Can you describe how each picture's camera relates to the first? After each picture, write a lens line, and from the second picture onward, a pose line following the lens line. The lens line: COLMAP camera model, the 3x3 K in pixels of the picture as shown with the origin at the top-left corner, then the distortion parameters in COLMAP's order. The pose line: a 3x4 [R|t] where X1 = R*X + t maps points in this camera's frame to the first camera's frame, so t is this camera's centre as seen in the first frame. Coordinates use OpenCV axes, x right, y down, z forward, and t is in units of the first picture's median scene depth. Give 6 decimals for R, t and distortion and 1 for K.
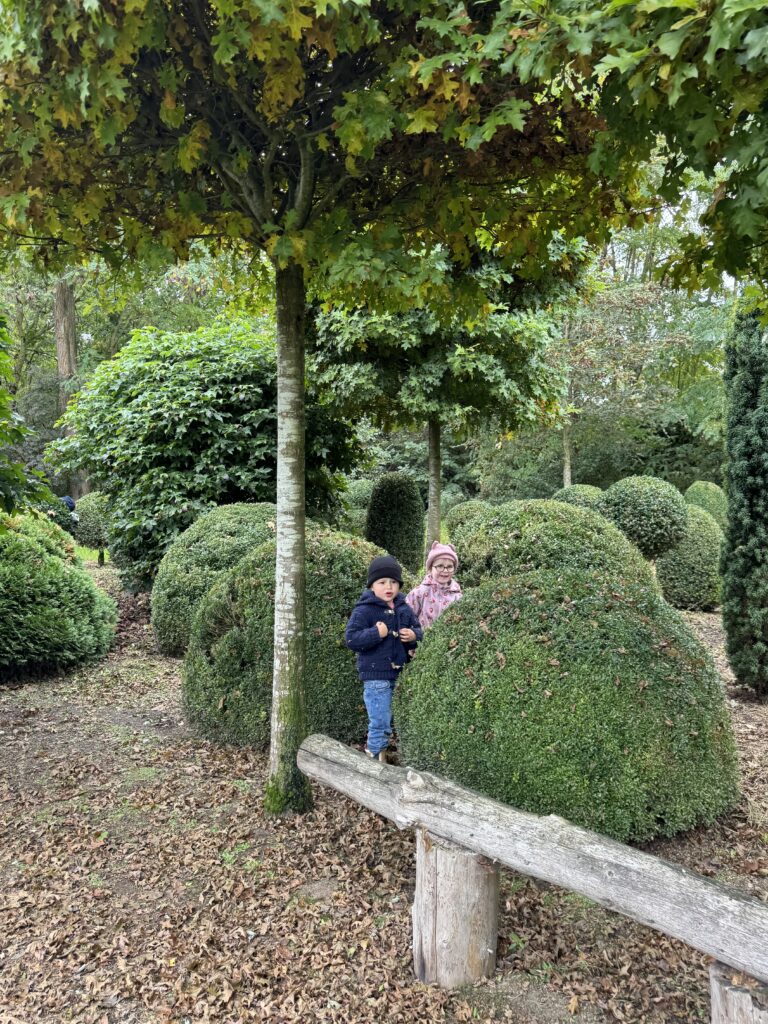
lens RADIAL K [[772.5, 0, 384.0], [0, 772.5, 512.0], [0, 0, 1]] dist [0.129392, -0.201891]
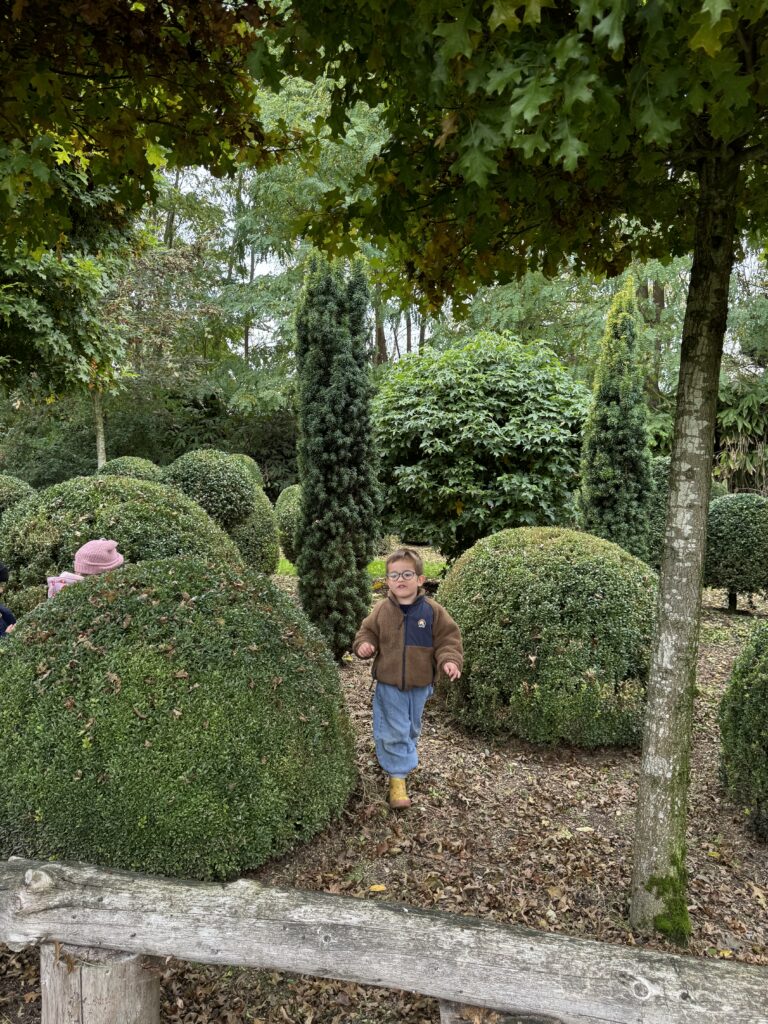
lens RADIAL K [[772.5, 0, 384.0], [0, 772.5, 512.0], [0, 0, 1]] dist [0.129392, -0.201891]
pose [[0.822294, -0.035409, 0.567960, -0.067223], [0.013262, 0.998984, 0.043080, -0.013933], [-0.568908, -0.027892, 0.821928, 0.166345]]
